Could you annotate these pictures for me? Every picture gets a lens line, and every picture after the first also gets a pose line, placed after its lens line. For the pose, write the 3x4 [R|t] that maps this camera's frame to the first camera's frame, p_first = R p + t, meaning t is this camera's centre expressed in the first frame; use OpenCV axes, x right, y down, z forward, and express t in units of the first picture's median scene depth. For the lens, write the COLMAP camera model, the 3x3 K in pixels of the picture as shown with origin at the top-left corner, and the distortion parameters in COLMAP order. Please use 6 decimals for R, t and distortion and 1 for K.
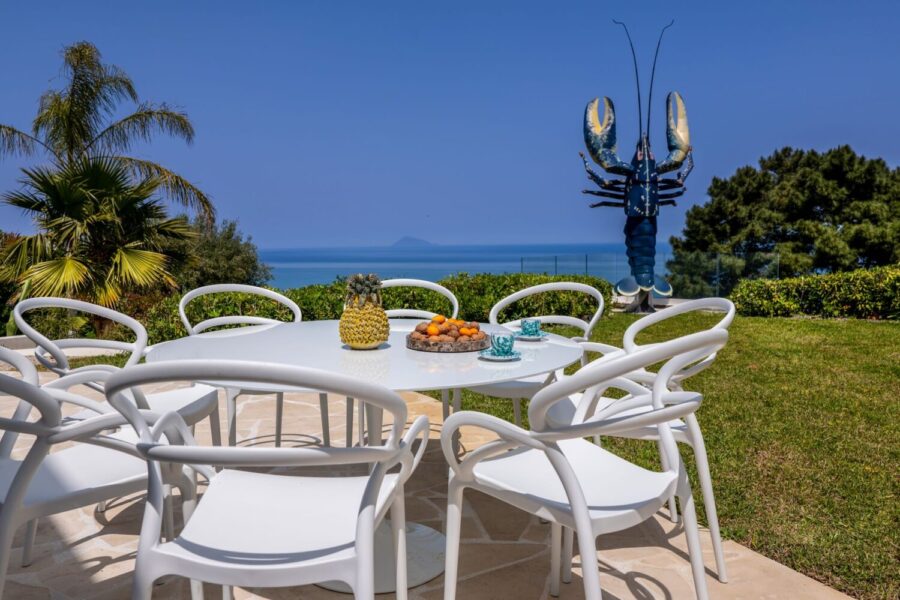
lens RADIAL K [[666.2, 0, 449.4], [0, 666.2, 299.6], [0, 0, 1]] dist [-0.007966, -0.001149]
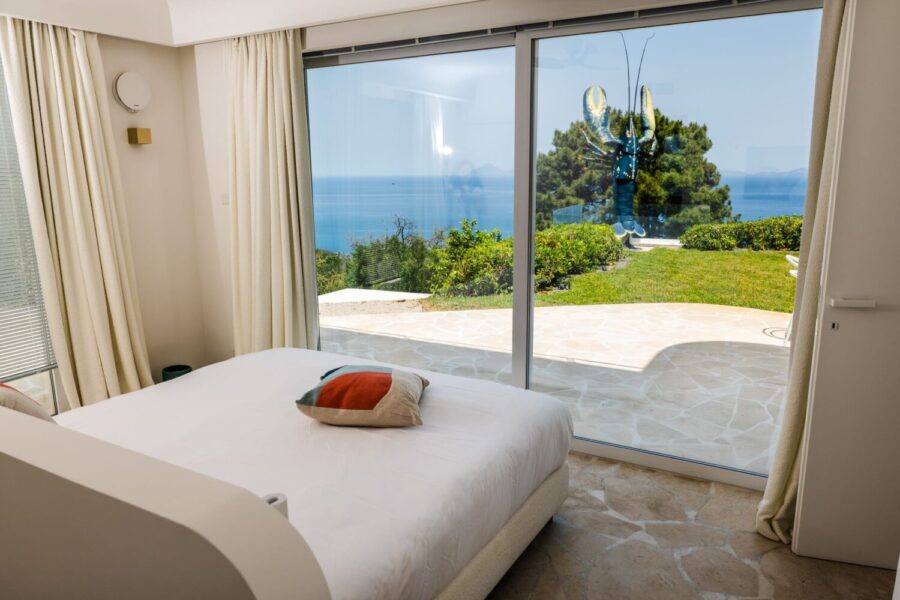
lens RADIAL K [[636.6, 0, 450.5], [0, 636.6, 302.5], [0, 0, 1]] dist [-0.004565, -0.002189]
pose [[0.940990, -0.059727, 0.333121, -0.495442], [0.021500, 0.992866, 0.117283, -0.033370], [-0.337750, -0.103200, 0.935561, -0.125580]]
